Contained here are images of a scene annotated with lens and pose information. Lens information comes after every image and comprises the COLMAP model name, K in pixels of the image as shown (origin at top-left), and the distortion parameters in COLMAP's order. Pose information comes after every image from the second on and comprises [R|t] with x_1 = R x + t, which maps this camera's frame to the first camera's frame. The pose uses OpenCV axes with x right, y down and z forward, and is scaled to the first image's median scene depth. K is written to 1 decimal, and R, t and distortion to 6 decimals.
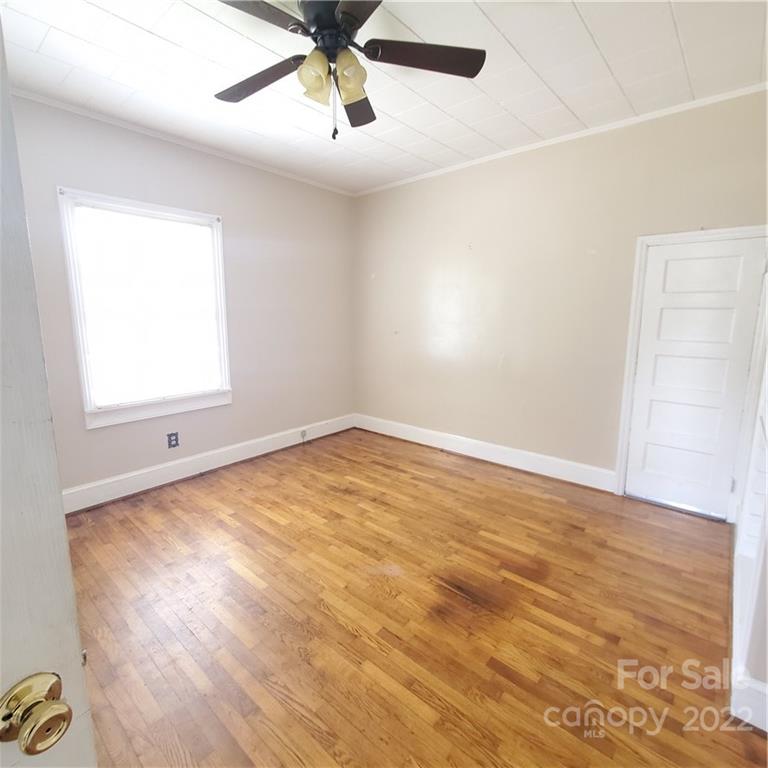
lens RADIAL K [[411.9, 0, 384.4], [0, 411.9, 382.3], [0, 0, 1]] dist [-0.005660, -0.001096]
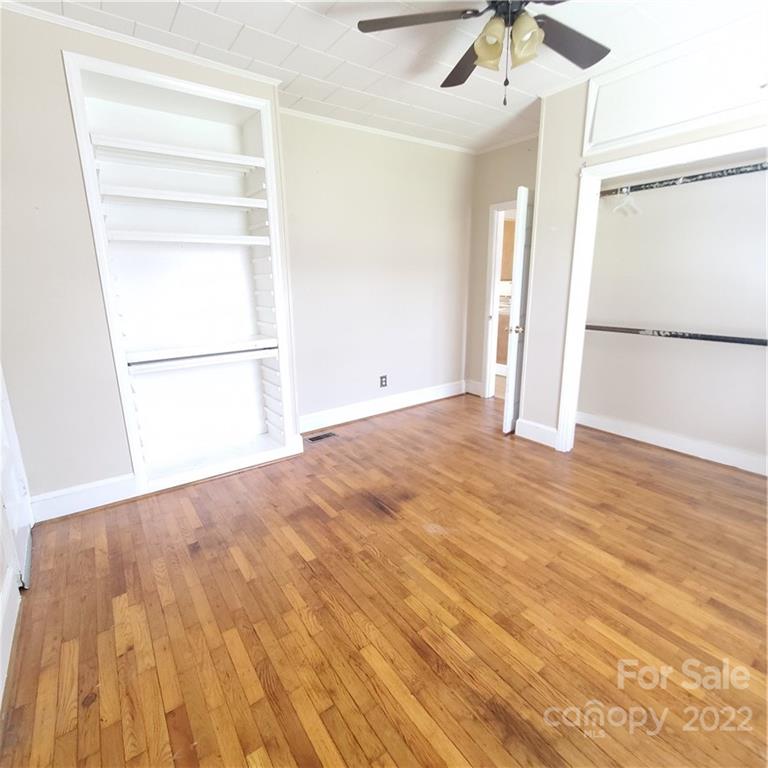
lens RADIAL K [[411.9, 0, 383.8], [0, 411.9, 383.5], [0, 0, 1]] dist [-0.005660, -0.001096]
pose [[-0.972277, -0.041043, 0.230203, -0.071739], [0.054633, 0.917356, 0.394300, -0.259141], [-0.227362, 0.395945, -0.889682, 1.614459]]
